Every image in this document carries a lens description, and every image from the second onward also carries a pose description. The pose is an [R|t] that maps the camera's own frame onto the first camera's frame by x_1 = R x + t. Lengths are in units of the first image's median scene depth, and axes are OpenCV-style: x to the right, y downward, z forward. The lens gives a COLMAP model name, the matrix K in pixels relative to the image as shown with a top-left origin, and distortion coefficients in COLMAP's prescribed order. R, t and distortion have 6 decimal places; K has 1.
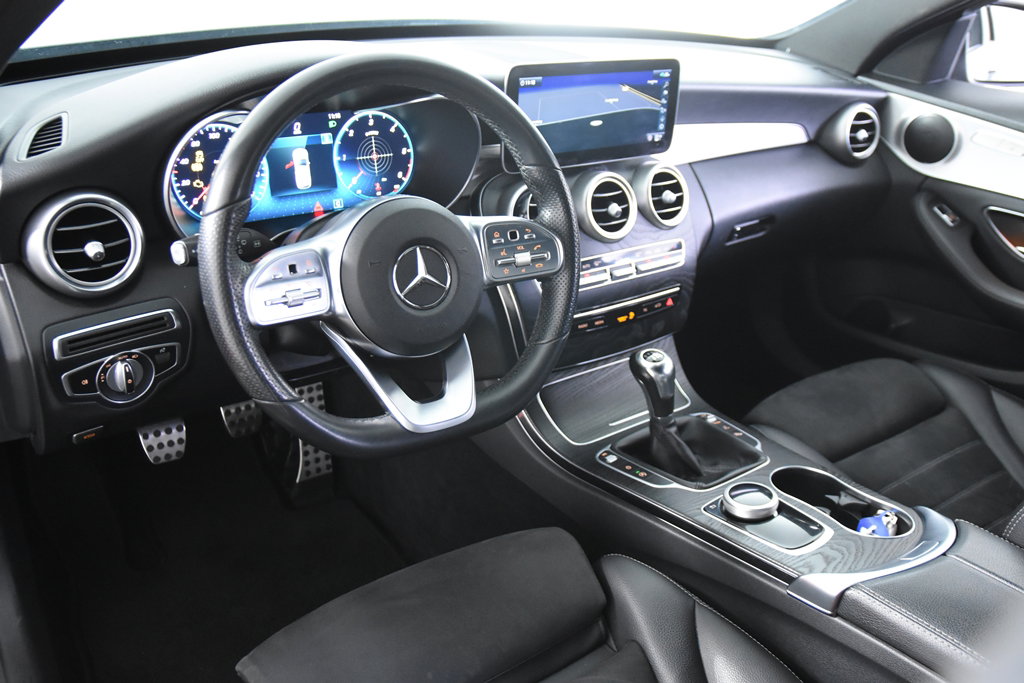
lens RADIAL K [[880.6, 0, 513.3], [0, 880.6, 341.3], [0, 0, 1]] dist [-0.052832, 0.014678]
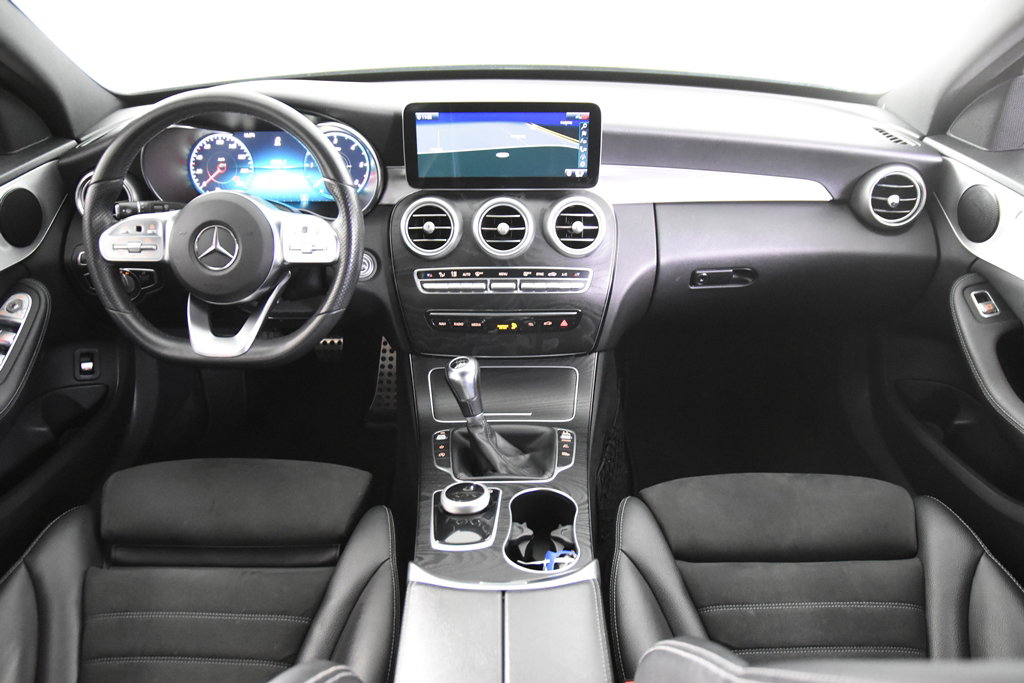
lens RADIAL K [[768.4, 0, 507.8], [0, 768.4, 338.7], [0, 0, 1]] dist [-0.116751, 0.099191]
pose [[0.808781, 0.208961, -0.549736, 0.716542], [-0.212373, 0.975446, 0.058331, -0.073879], [0.548426, 0.069573, 0.833299, 0.185002]]
